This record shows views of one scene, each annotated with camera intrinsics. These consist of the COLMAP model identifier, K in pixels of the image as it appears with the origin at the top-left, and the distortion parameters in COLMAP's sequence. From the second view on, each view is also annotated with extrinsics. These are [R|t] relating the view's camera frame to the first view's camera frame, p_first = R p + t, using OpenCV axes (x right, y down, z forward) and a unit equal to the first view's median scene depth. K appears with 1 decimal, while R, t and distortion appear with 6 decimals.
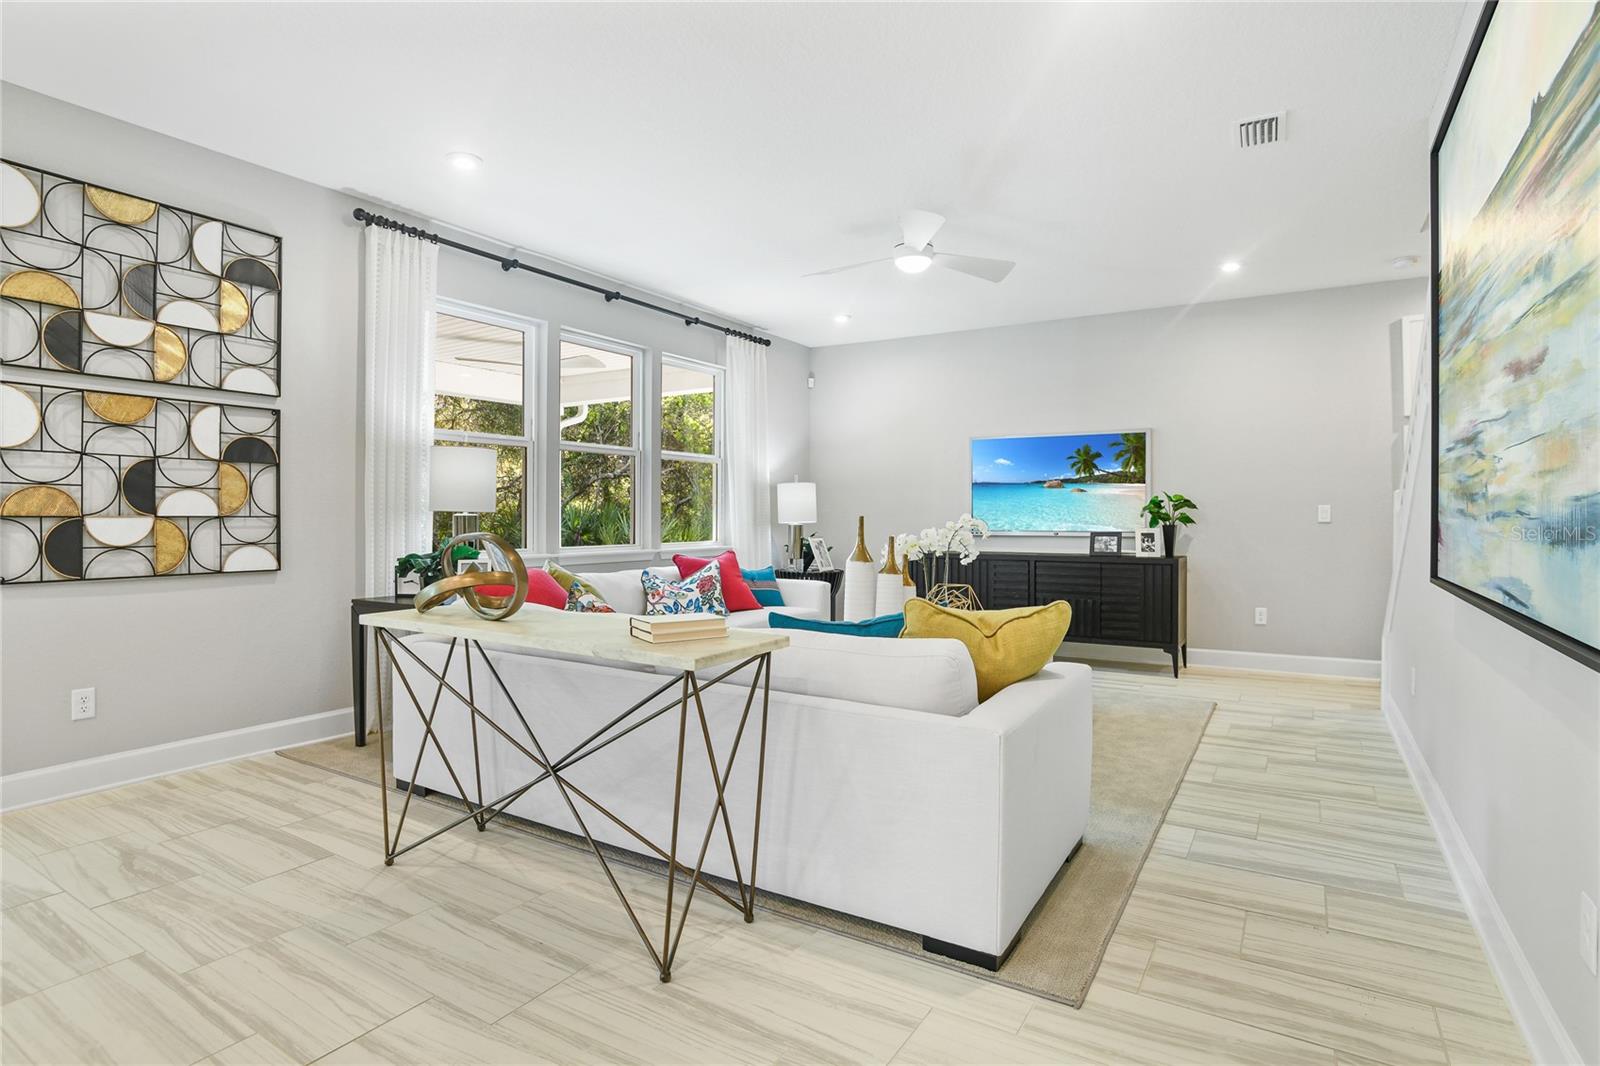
lens RADIAL K [[827.4, 0, 800.0], [0, 827.4, 533.0], [0, 0, 1]] dist [-0.000229, 0.000086]
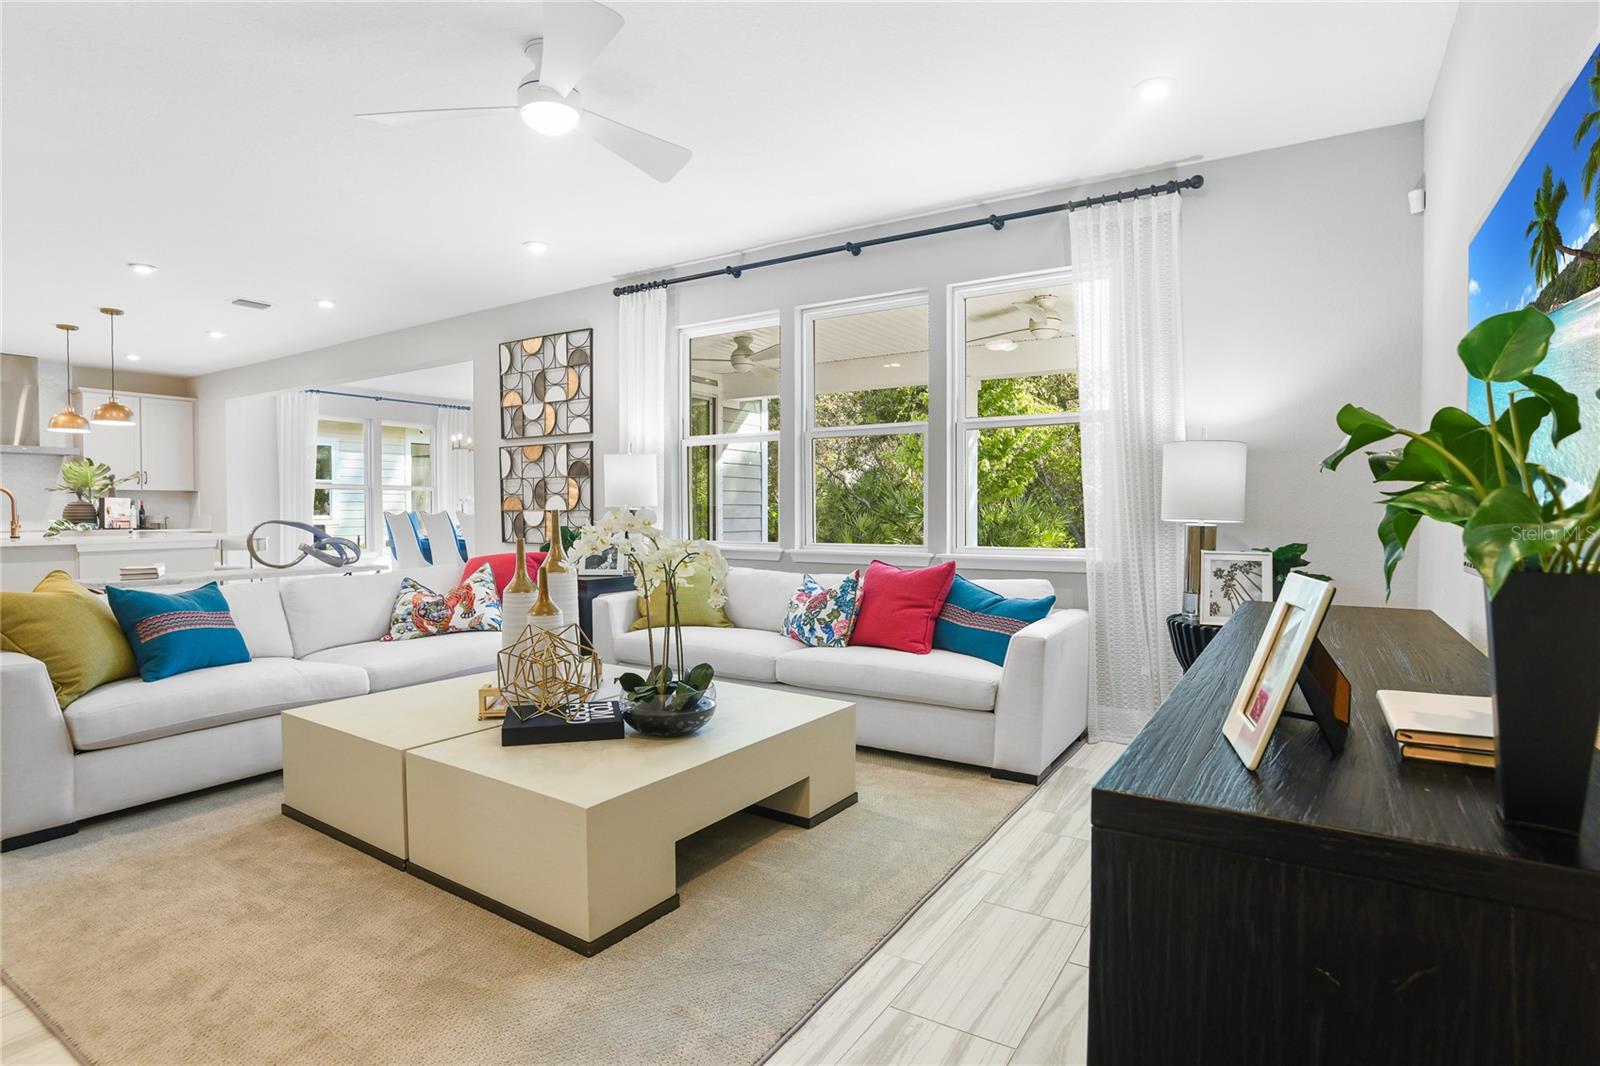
lens RADIAL K [[824.1, 0, 800.0], [0, 824.1, 533.0], [0, 0, 1]] dist [-0.043981, 0.000021]
pose [[0.000262, 0.022759, -0.999741, 0.914005], [-0.020049, 0.999540, 0.022749, -0.021402], [0.999799, 0.020038, 0.000718, 1.415311]]
